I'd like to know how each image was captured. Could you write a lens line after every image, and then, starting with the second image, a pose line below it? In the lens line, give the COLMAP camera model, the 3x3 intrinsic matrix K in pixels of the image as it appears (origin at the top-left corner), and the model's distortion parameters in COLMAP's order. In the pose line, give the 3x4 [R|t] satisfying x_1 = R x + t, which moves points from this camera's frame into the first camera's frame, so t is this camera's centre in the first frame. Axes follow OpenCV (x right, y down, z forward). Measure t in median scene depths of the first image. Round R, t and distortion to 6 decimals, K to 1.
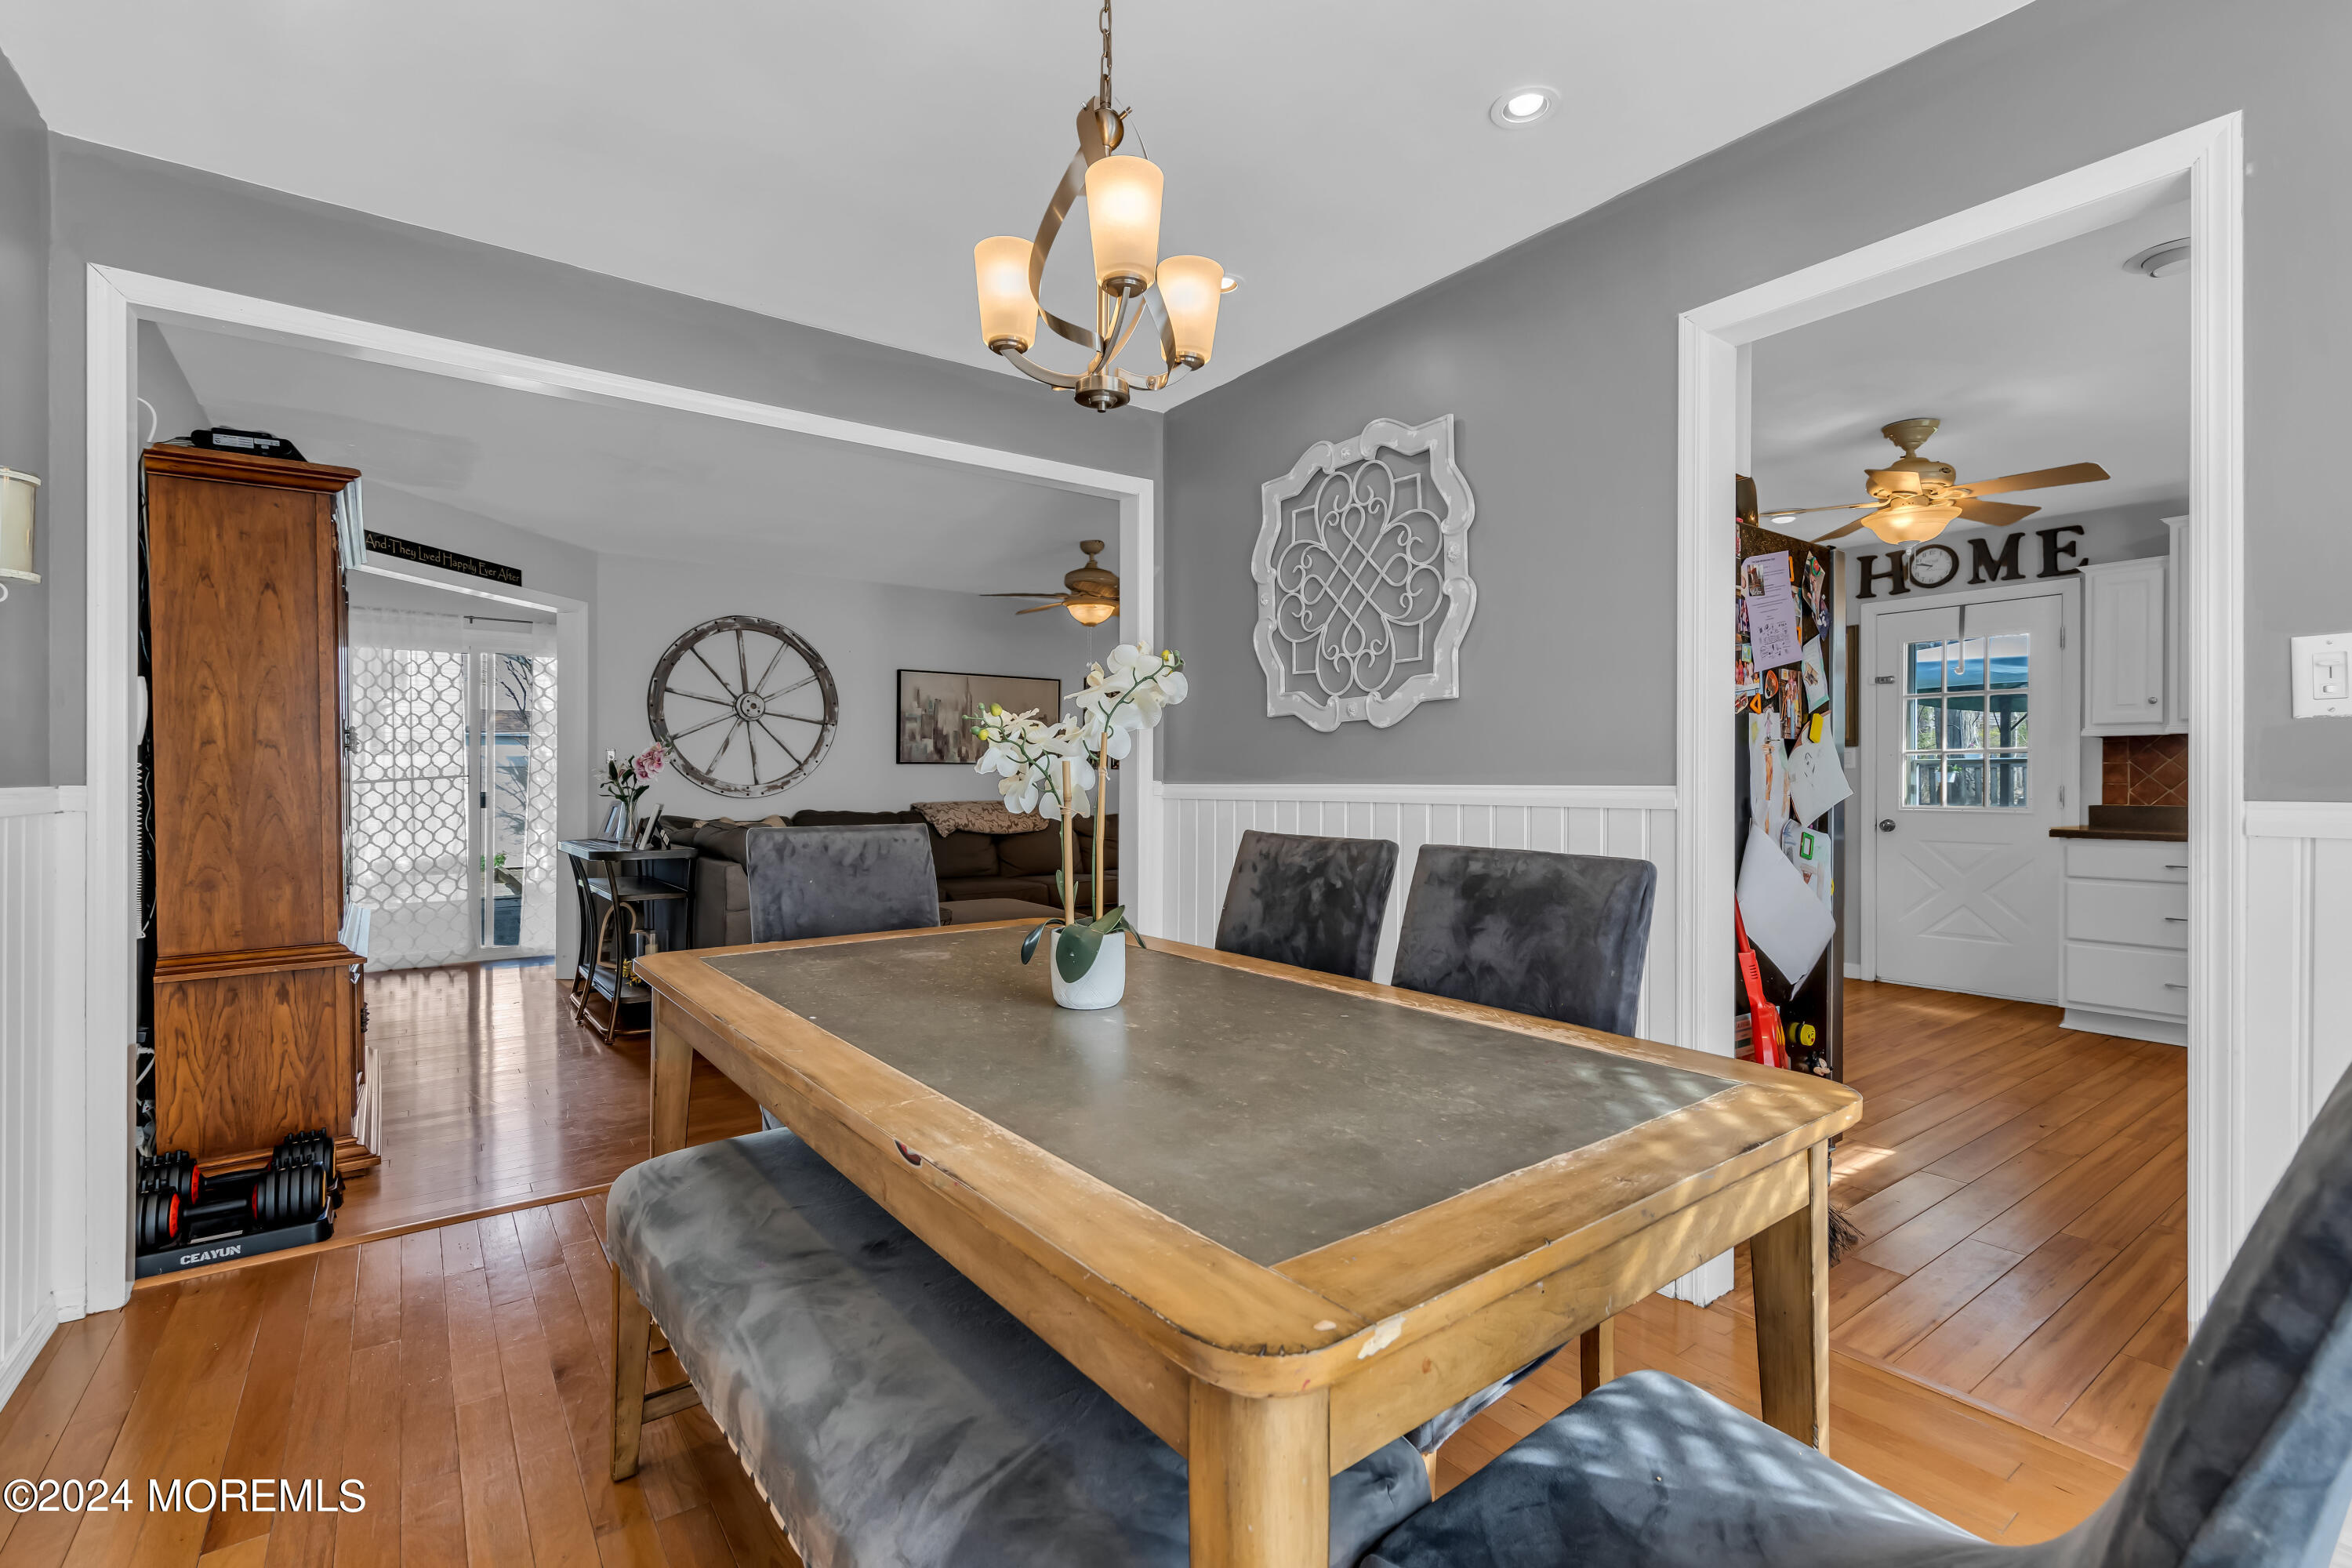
lens RADIAL K [[1045.9, 0, 1168.9], [0, 1045.9, 778.8], [0, 0, 1]] dist [0.004447, 0.000167]
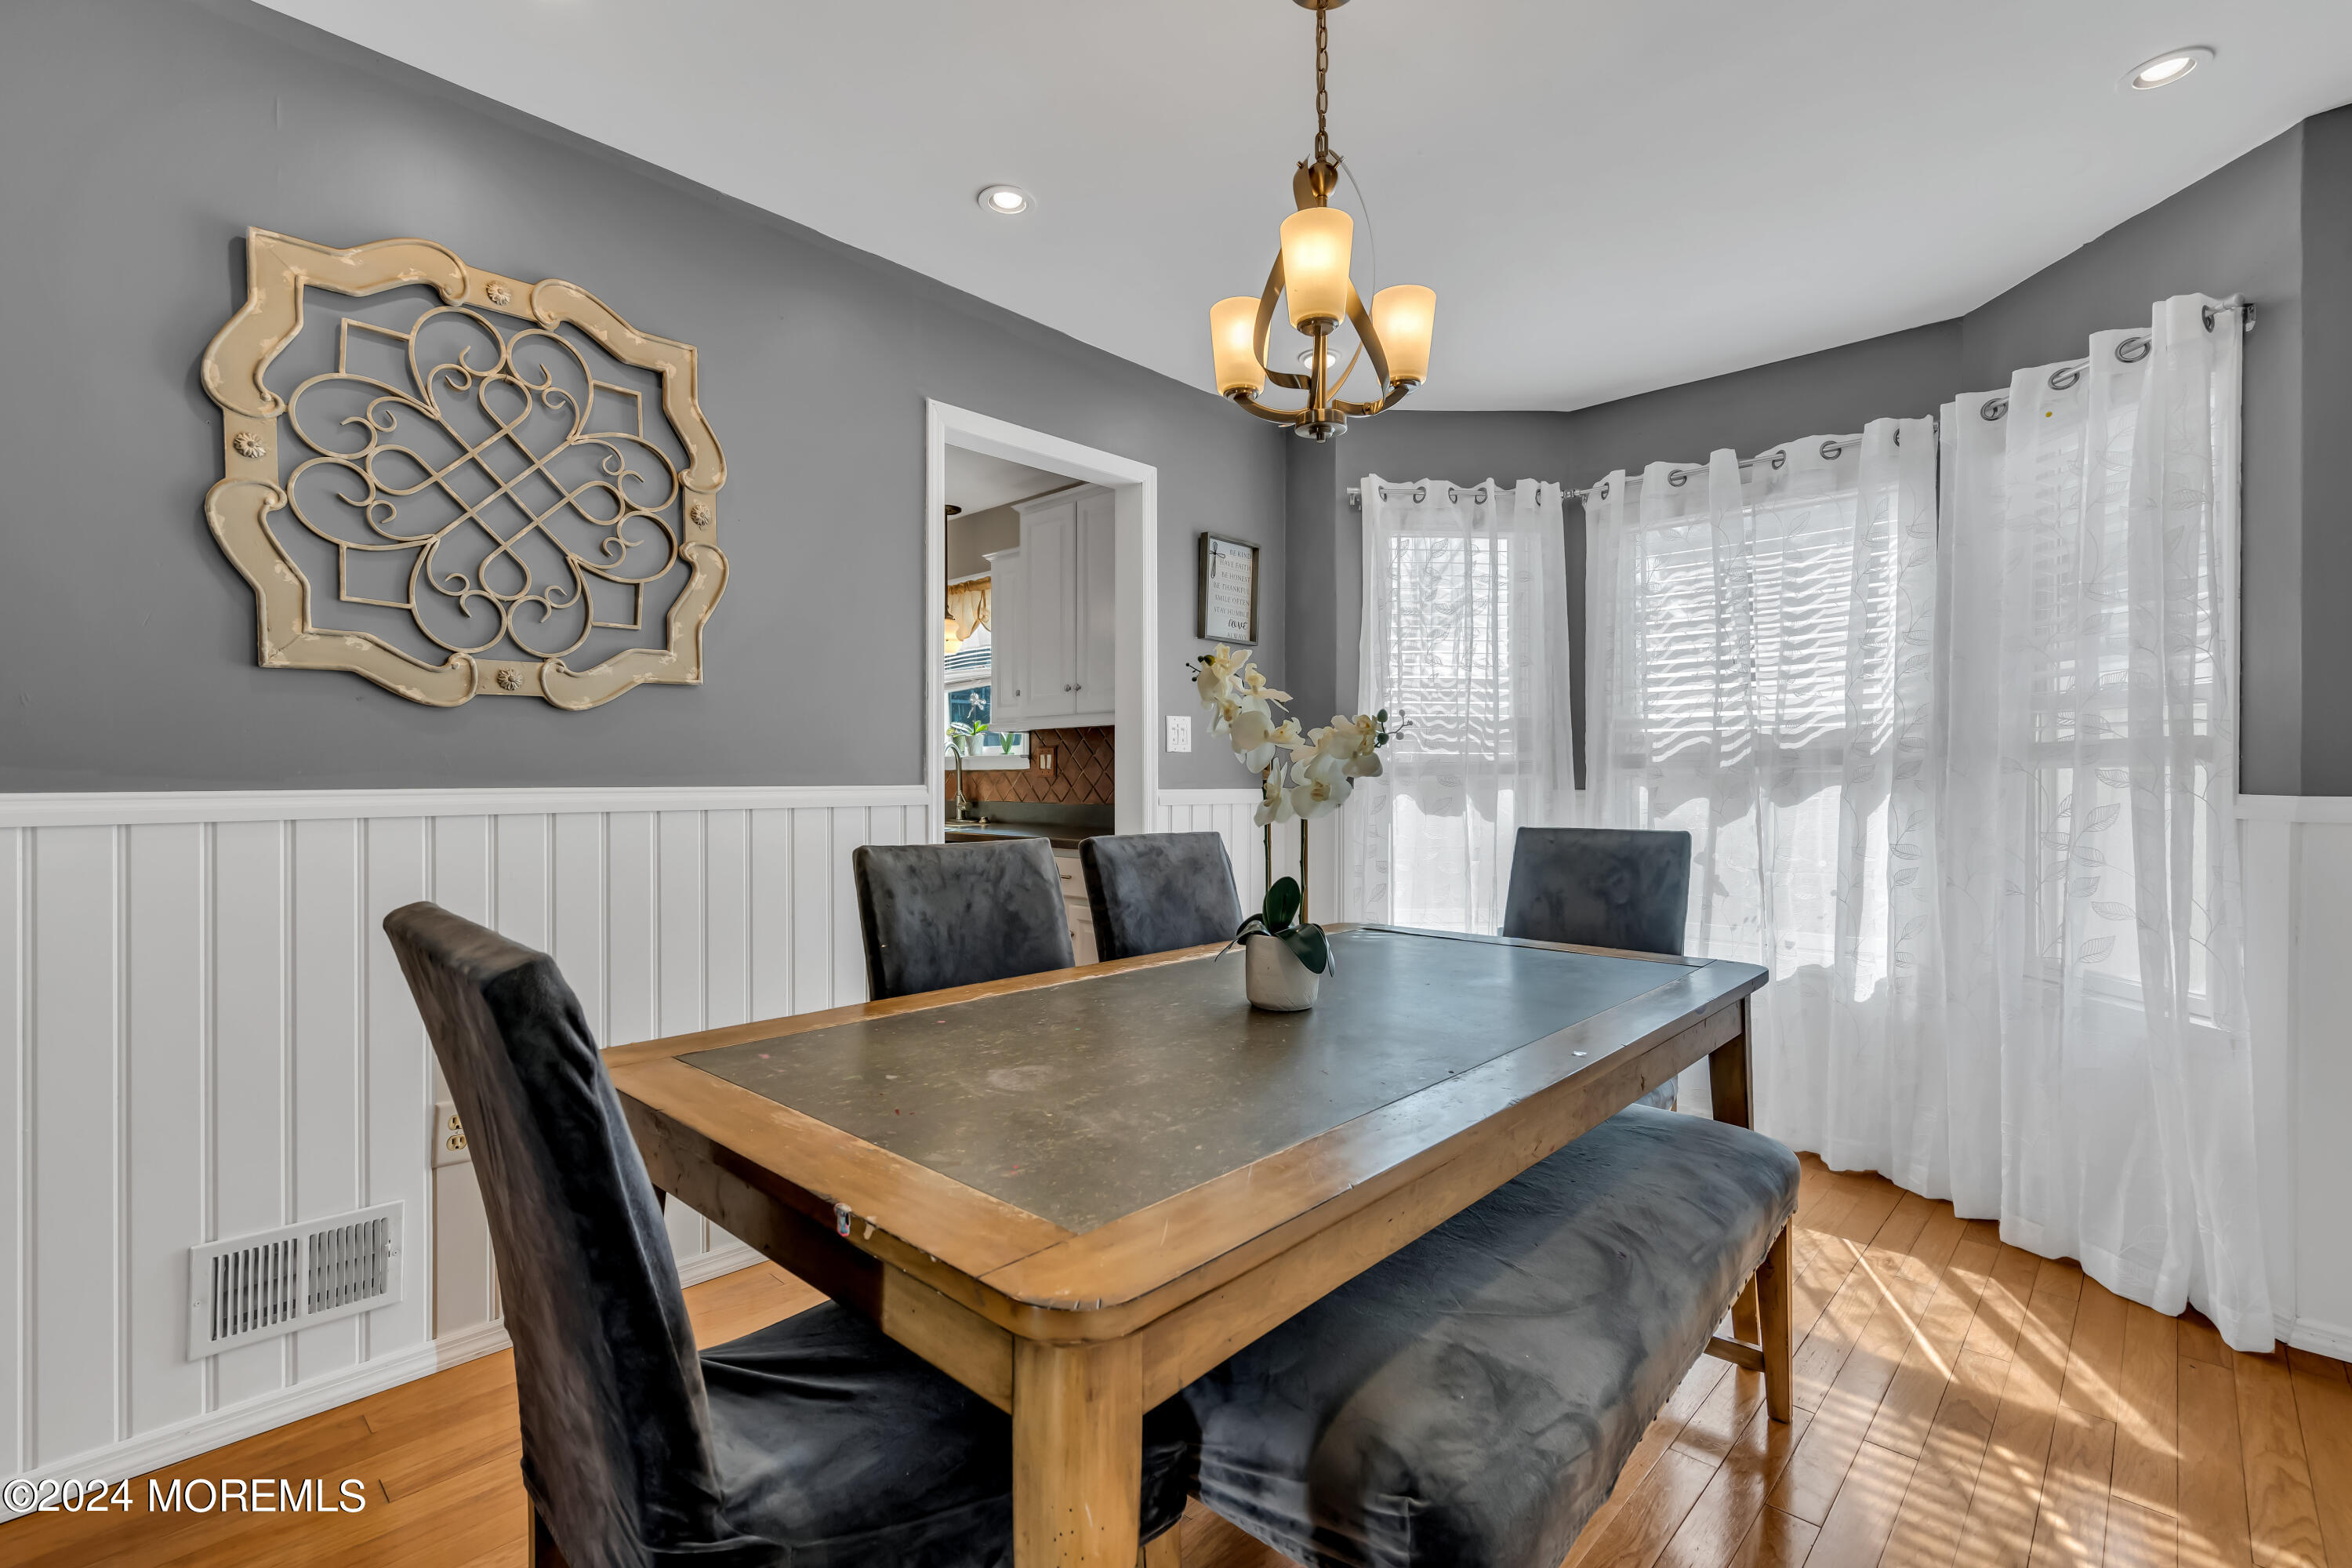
lens RADIAL K [[1045.9, 0, 1168.9], [0, 1045.9, 778.8], [0, 0, 1]] dist [0.004447, 0.000167]
pose [[-0.175215, -0.006491, 0.984509, -0.349872], [-0.005934, 0.999967, 0.005537, -0.004383], [-0.984512, -0.004872, -0.175248, 0.427870]]
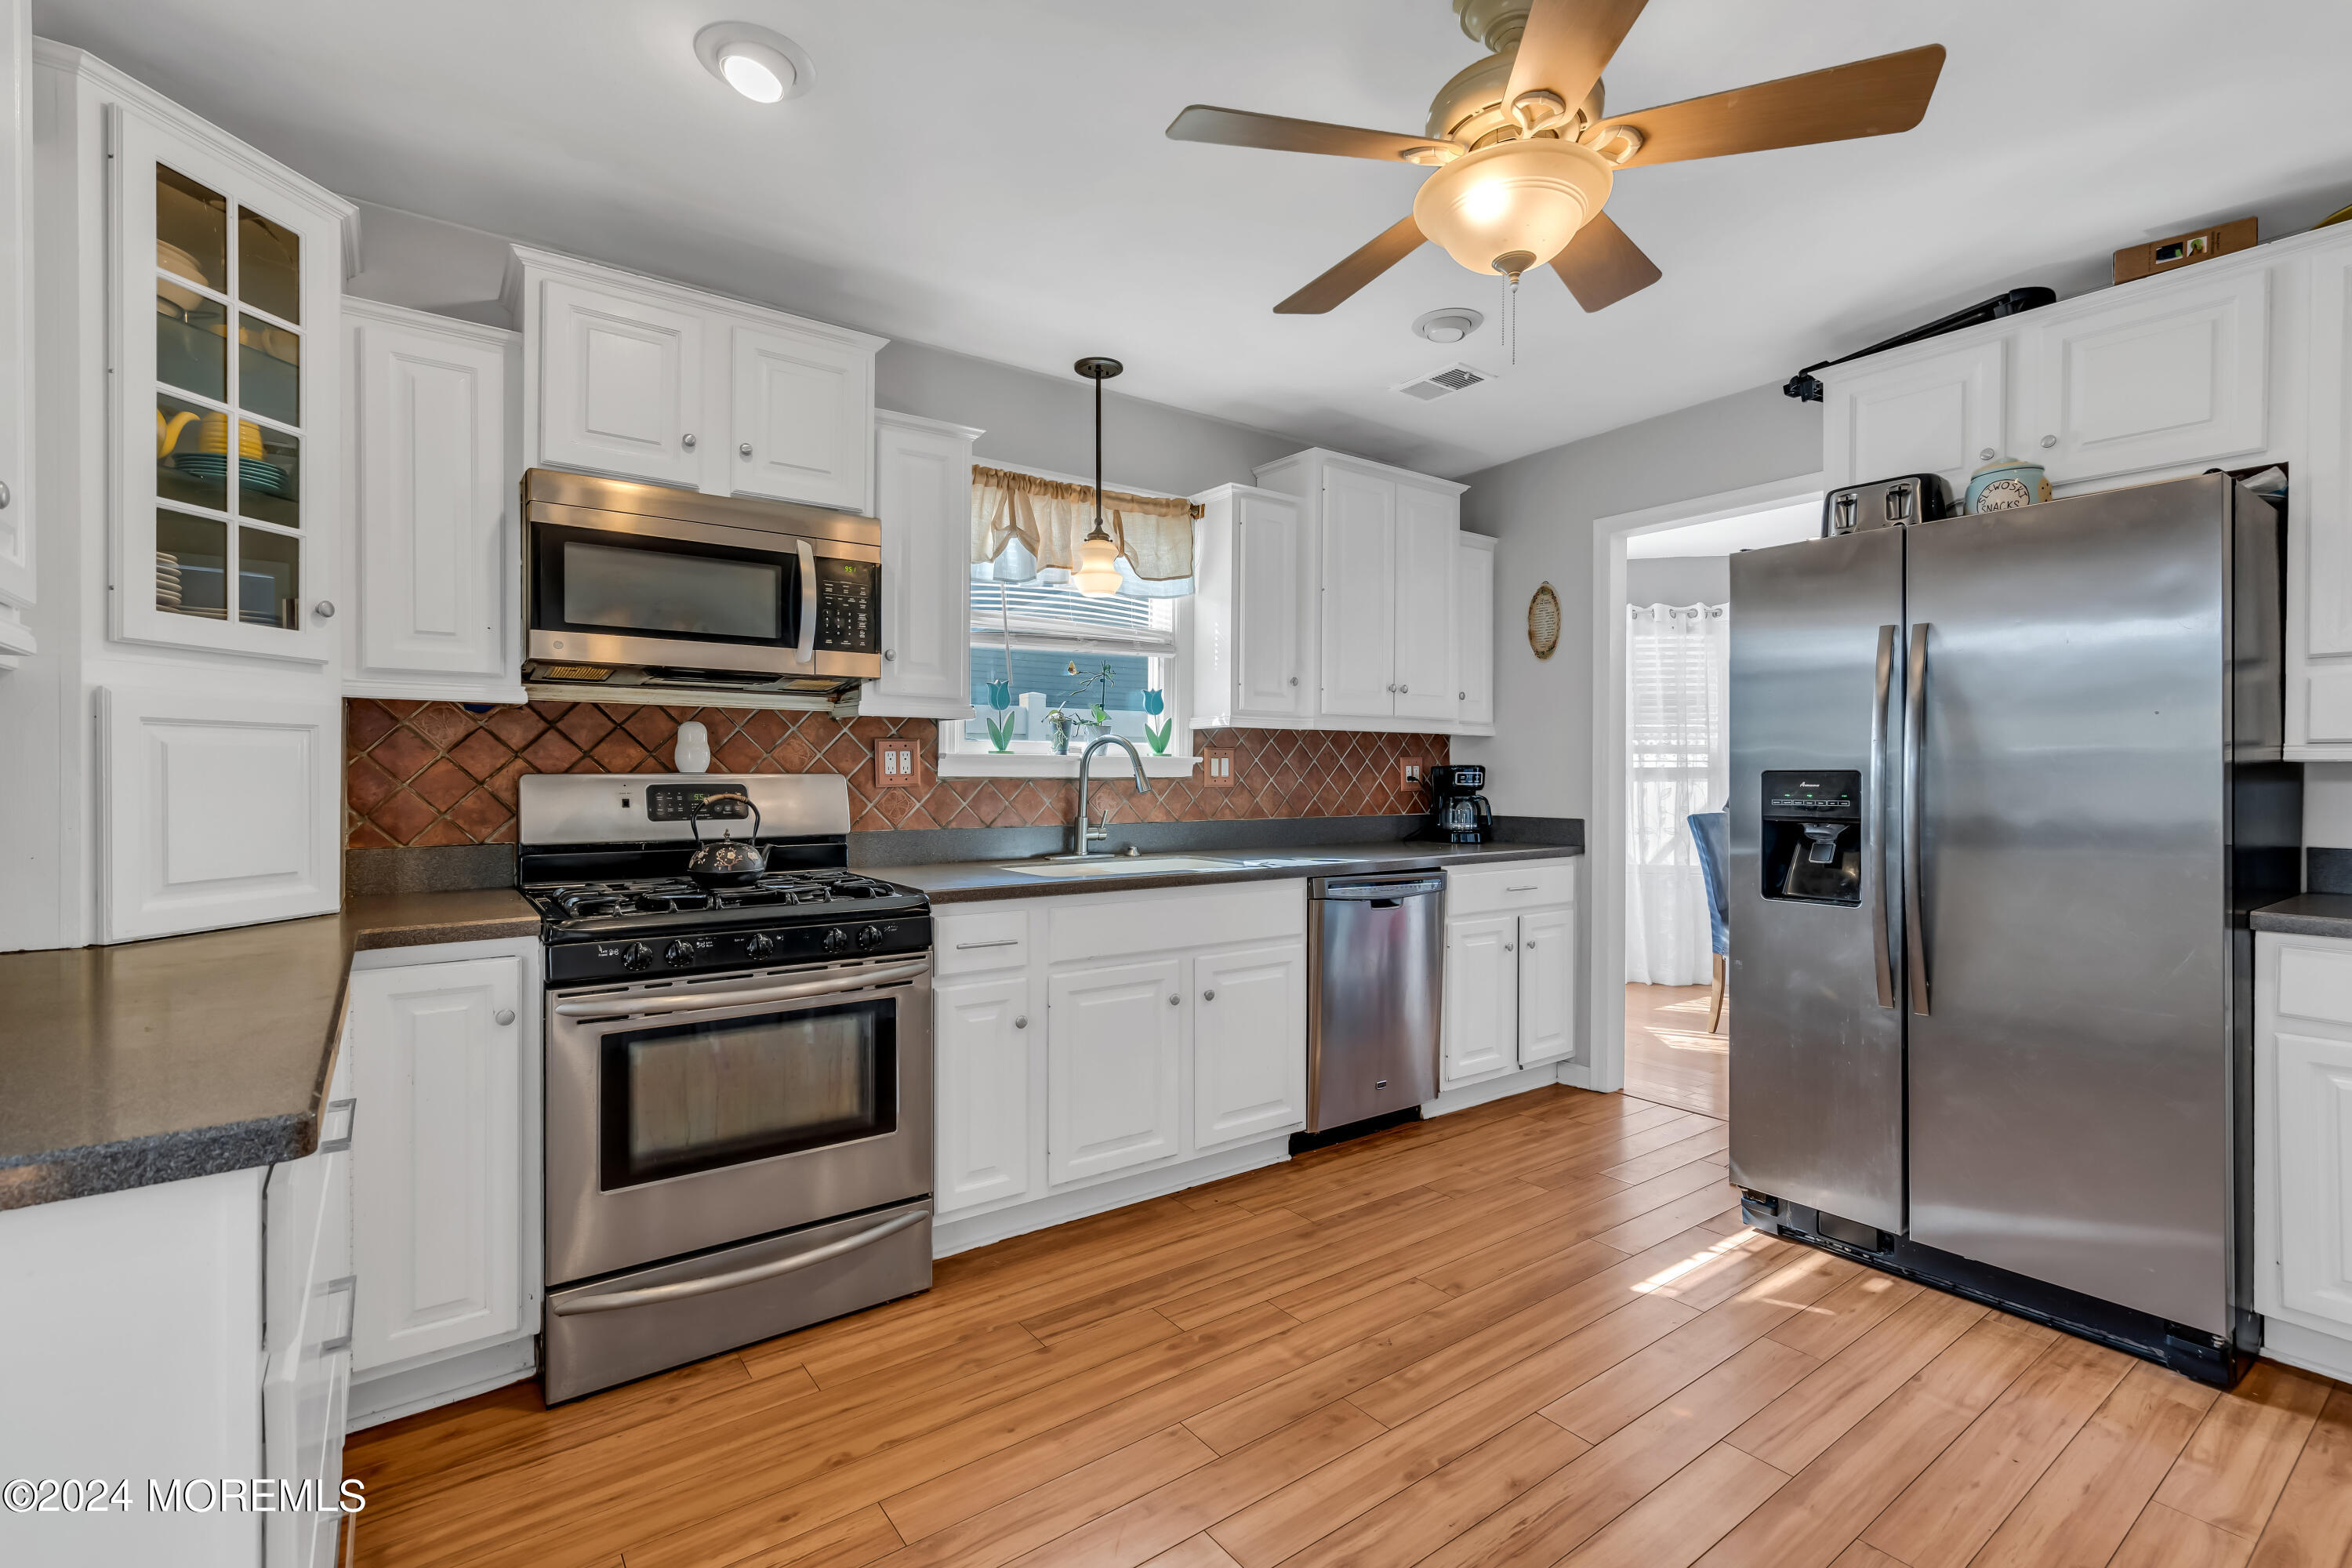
lens RADIAL K [[1045.9, 0, 1168.9], [0, 1045.9, 778.8], [0, 0, 1]] dist [0.004447, 0.000167]
pose [[-0.999986, -0.005342, 0.000426, 0.663483], [-0.005339, 0.999973, 0.005001, -0.009751], [-0.000453, 0.004998, -0.999987, 1.123086]]
